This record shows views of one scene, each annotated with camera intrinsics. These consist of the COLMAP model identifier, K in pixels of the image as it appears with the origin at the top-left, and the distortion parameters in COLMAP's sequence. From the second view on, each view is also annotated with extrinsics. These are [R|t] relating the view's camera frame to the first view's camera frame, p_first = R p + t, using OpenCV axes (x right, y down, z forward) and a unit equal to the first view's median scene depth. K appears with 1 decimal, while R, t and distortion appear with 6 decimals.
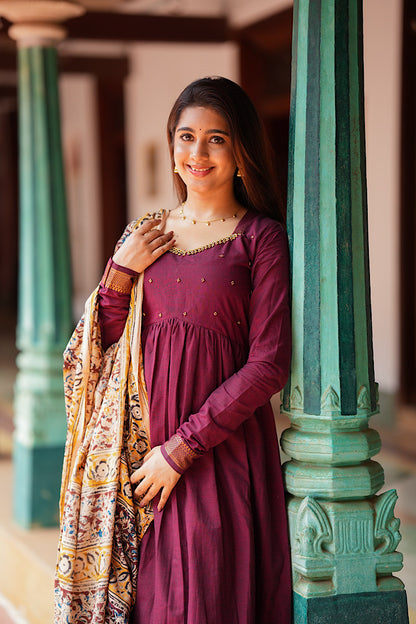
lens RADIAL K [[1537.7, 0, 205.3], [0, 1537.7, 316.4], [0, 0, 1]] dist [0.926454, 0.000000]
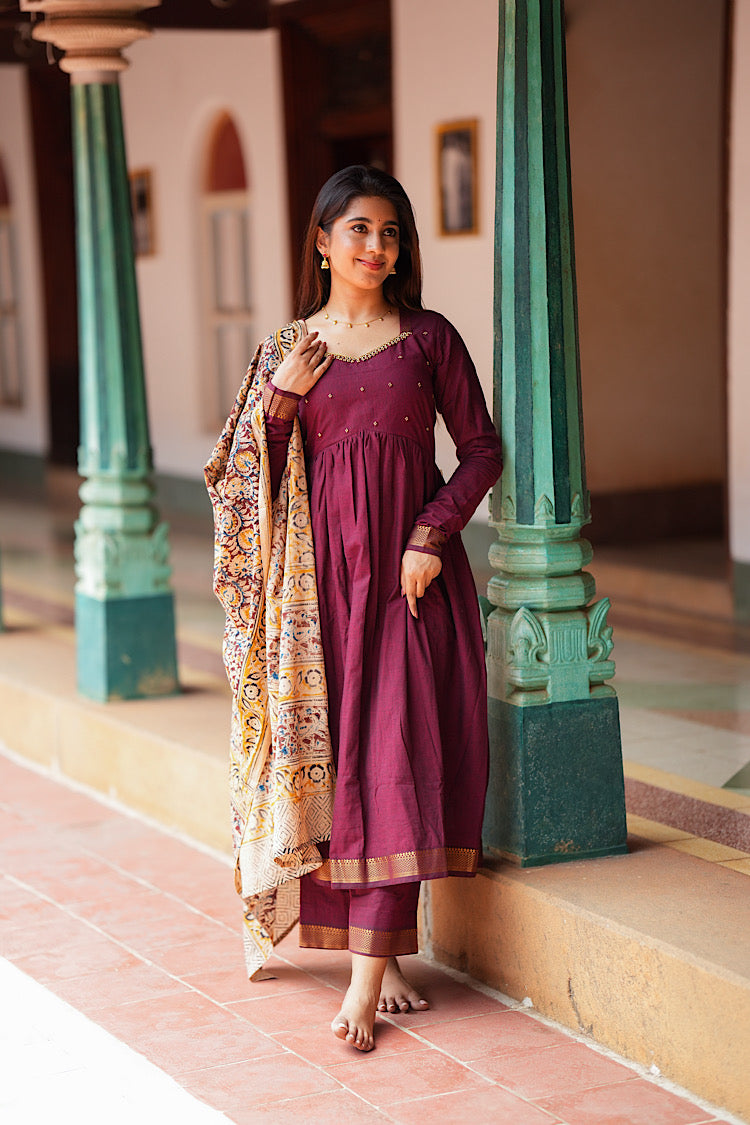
lens RADIAL K [[2772.4, 0, 382.9], [0, 2772.4, 564.7], [0, 0, 1]] dist [0.926454, 0.000000]
pose [[0.994817, -0.026351, 0.098208, -0.189793], [0.021954, 0.998719, 0.045587, 0.007601], [-0.099284, -0.043195, 0.994121, -0.711411]]
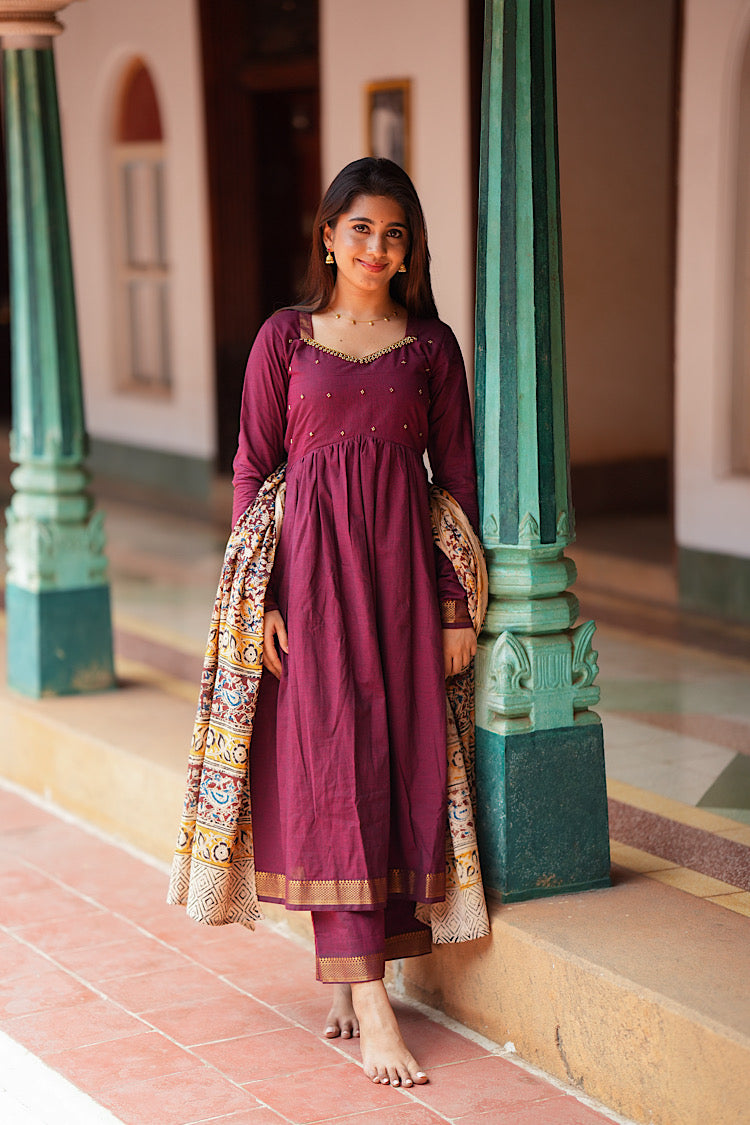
lens RADIAL K [[2772.4, 0, 364.1], [0, 2772.4, 570.7], [0, 0, 1]] dist [0.926454, 0.000000]
pose [[0.990456, -0.024767, 0.135586, -0.239964], [0.014583, 0.997032, 0.075596, -0.046863], [-0.137056, -0.072897, 0.987877, -0.617430]]
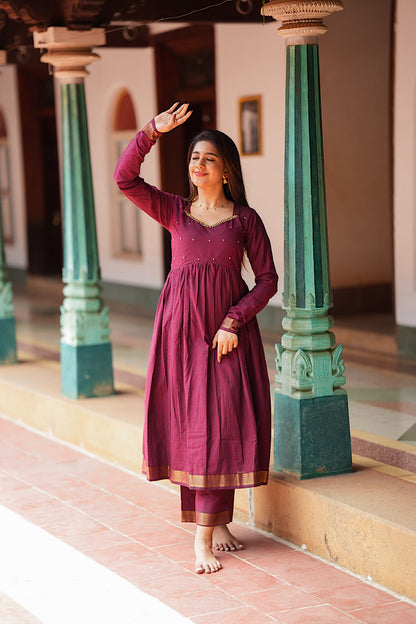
lens RADIAL K [[1537.7, 0, 205.2], [0, 1537.7, 312.5], [0, 0, 1]] dist [0.926454, 0.000000]
pose [[0.993660, -0.029911, 0.108374, -0.257942], [0.025963, 0.998953, 0.037664, -0.006714], [-0.109387, -0.034611, 0.993396, -0.897499]]
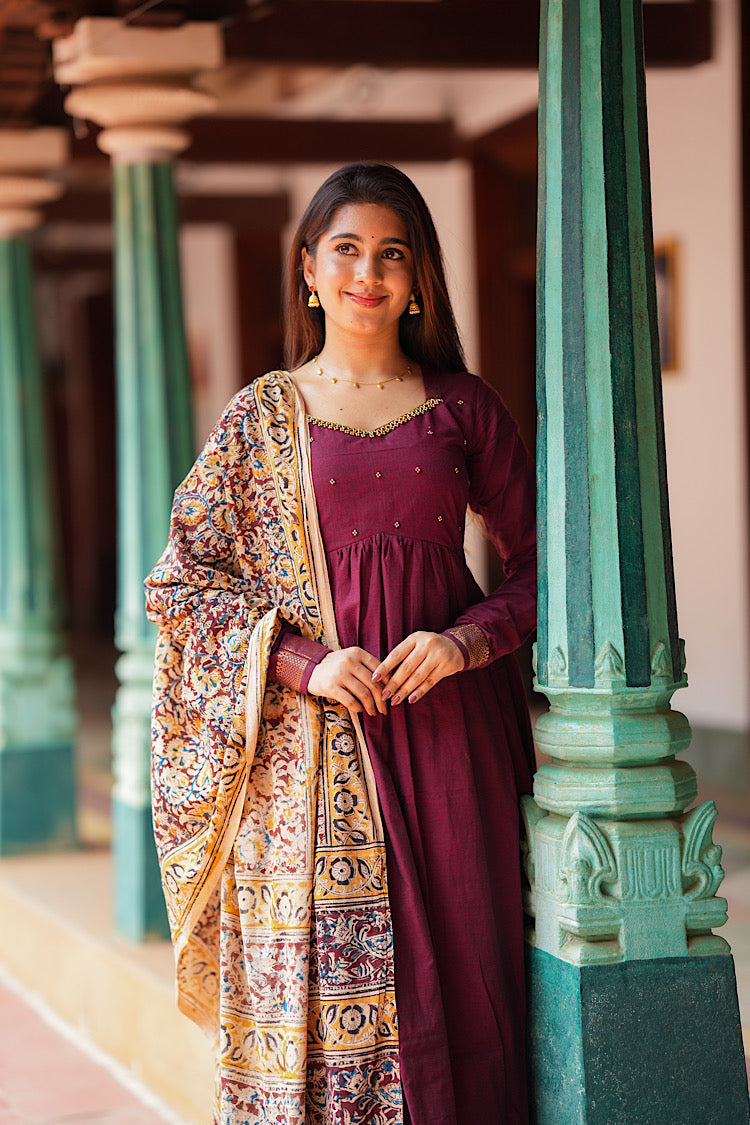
lens RADIAL K [[2772.4, 0, 368.5], [0, 2772.4, 562.6], [0, 0, 1]] dist [0.926454, 0.000000]
pose [[0.999507, -0.021755, -0.022632, 0.007244], [0.020879, 0.999050, -0.038258, 0.054088], [0.023443, 0.037767, 0.999012, -0.172337]]
